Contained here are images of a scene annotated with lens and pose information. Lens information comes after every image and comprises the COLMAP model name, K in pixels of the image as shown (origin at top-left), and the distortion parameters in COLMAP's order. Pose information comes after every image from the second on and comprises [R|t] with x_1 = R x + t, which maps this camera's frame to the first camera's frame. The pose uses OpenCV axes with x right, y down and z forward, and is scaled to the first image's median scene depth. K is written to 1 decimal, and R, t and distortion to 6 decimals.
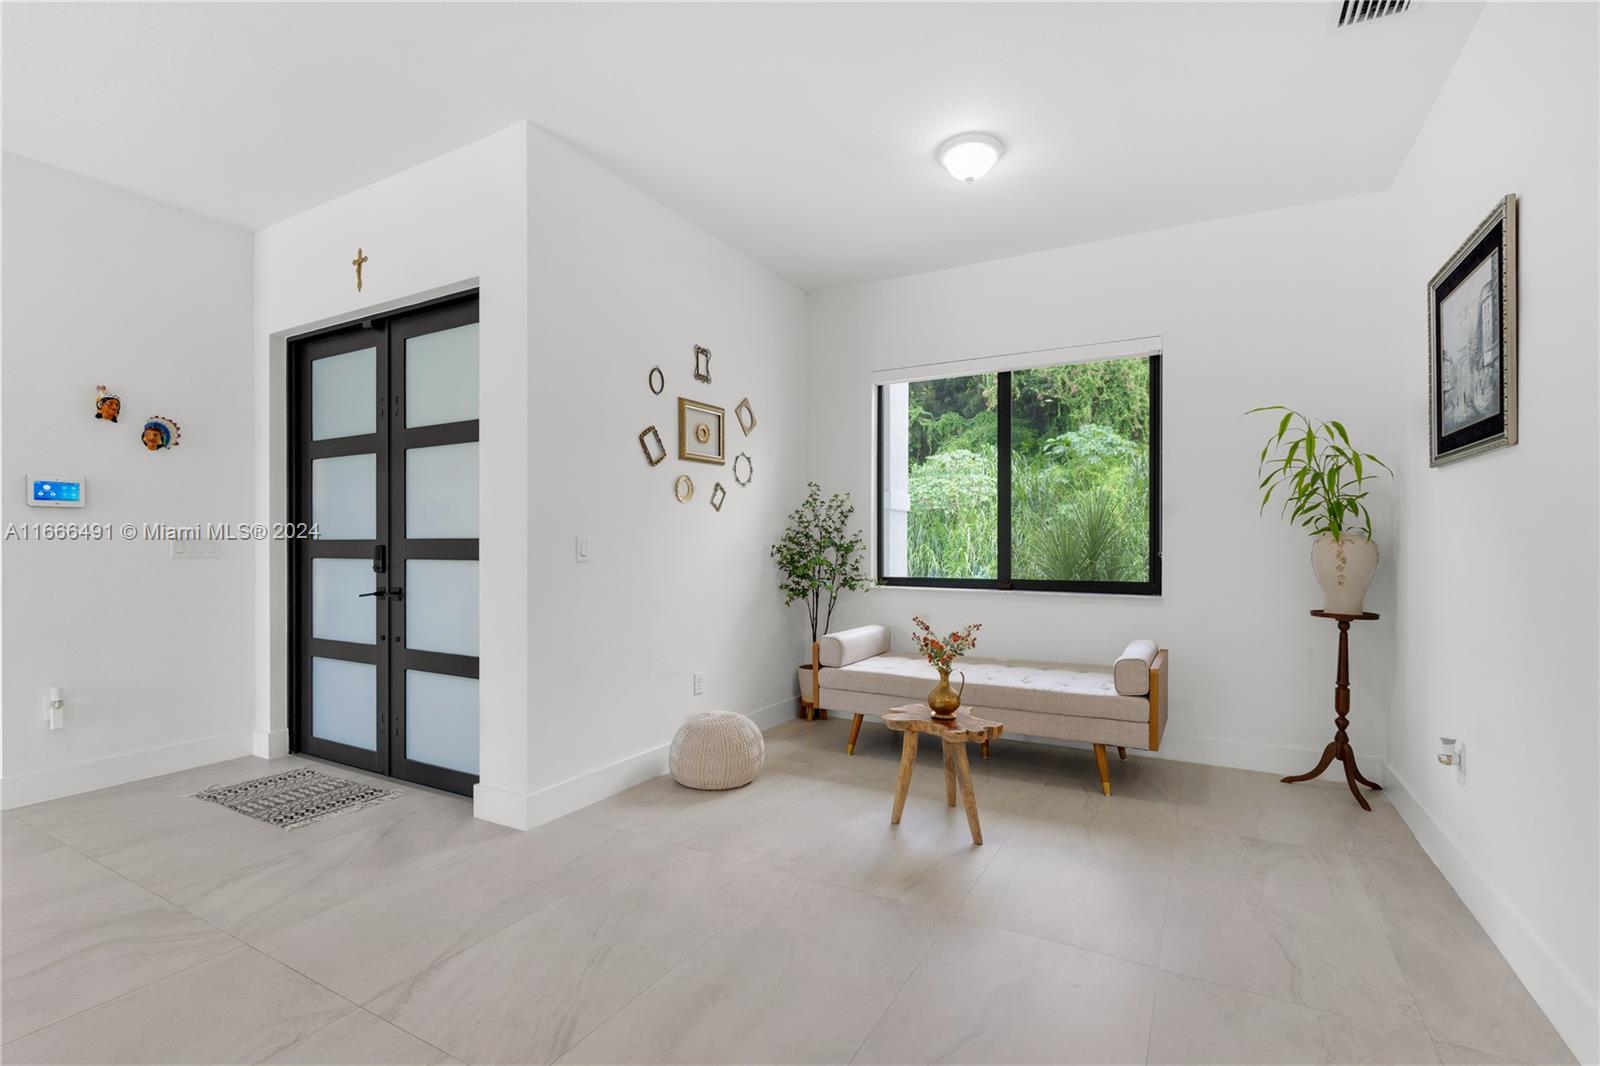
lens RADIAL K [[719.0, 0, 807.9], [0, 719.0, 549.1], [0, 0, 1]] dist [-0.002372, -0.000317]
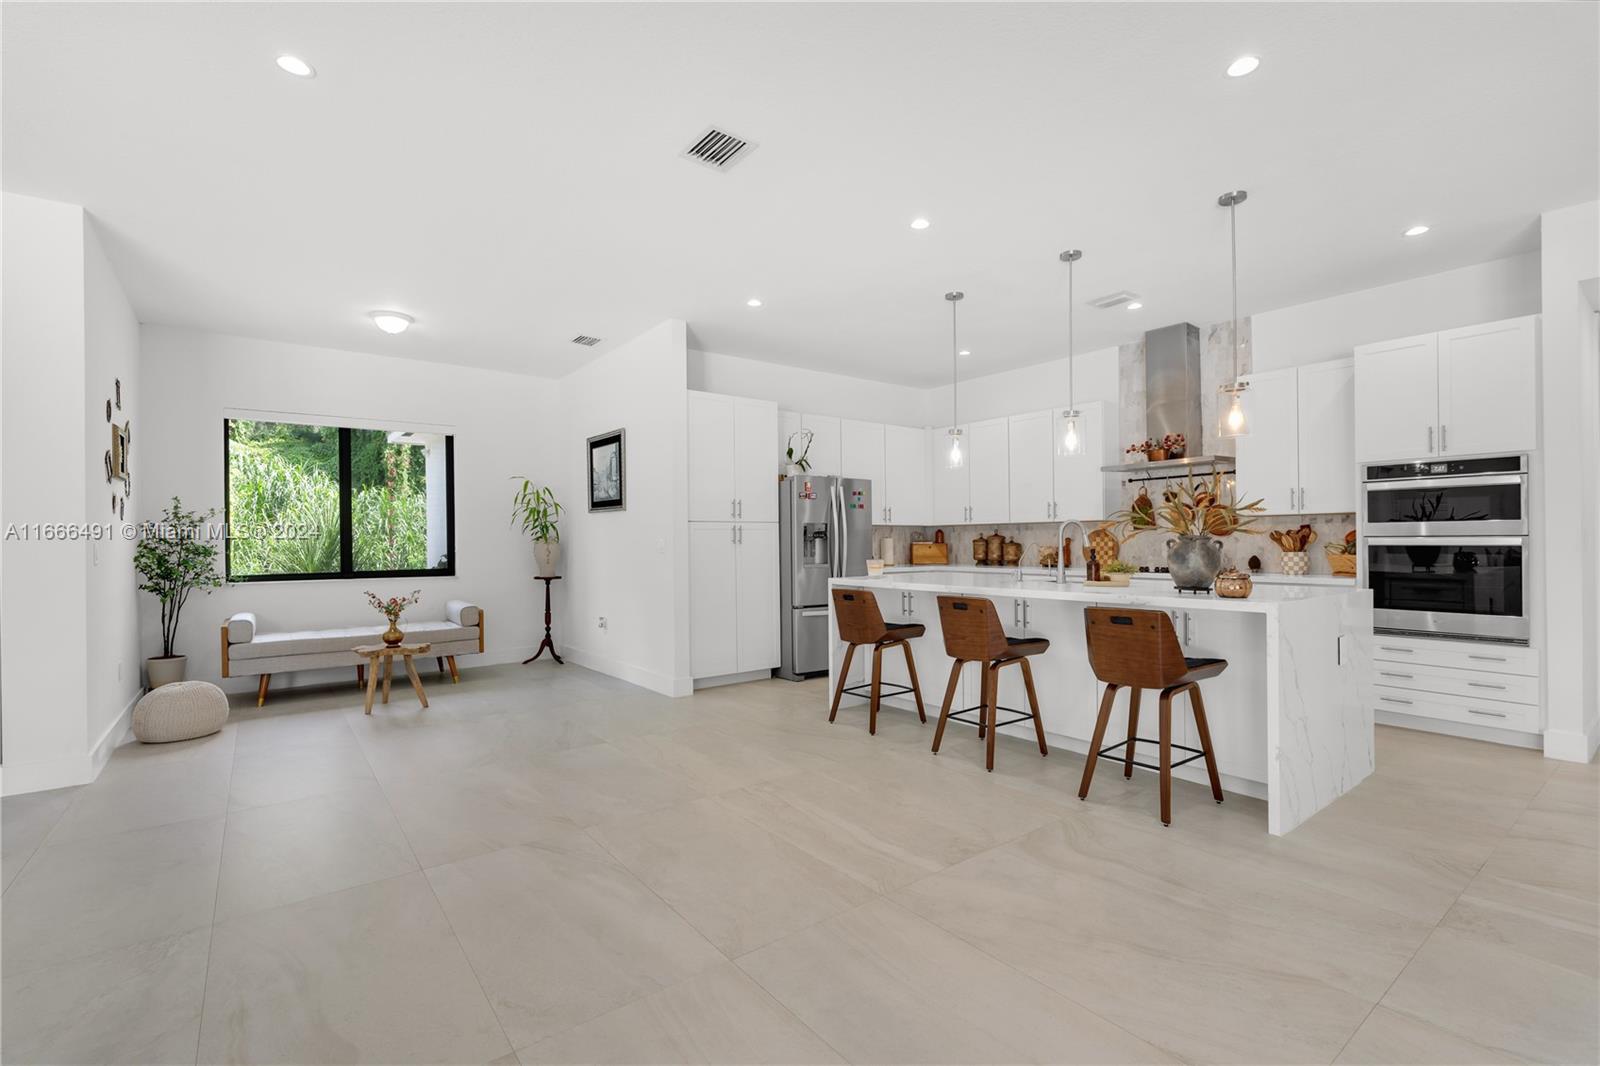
lens RADIAL K [[712.8, 0, 799.1], [0, 712.8, 537.7], [0, 0, 1]] dist [-0.000157, -0.000800]
pose [[0.399803, 0.000455, 0.916601, -0.753094], [0.016992, 0.999824, -0.007908, 0.002023], [-0.916444, 0.018736, 0.399725, -0.444765]]
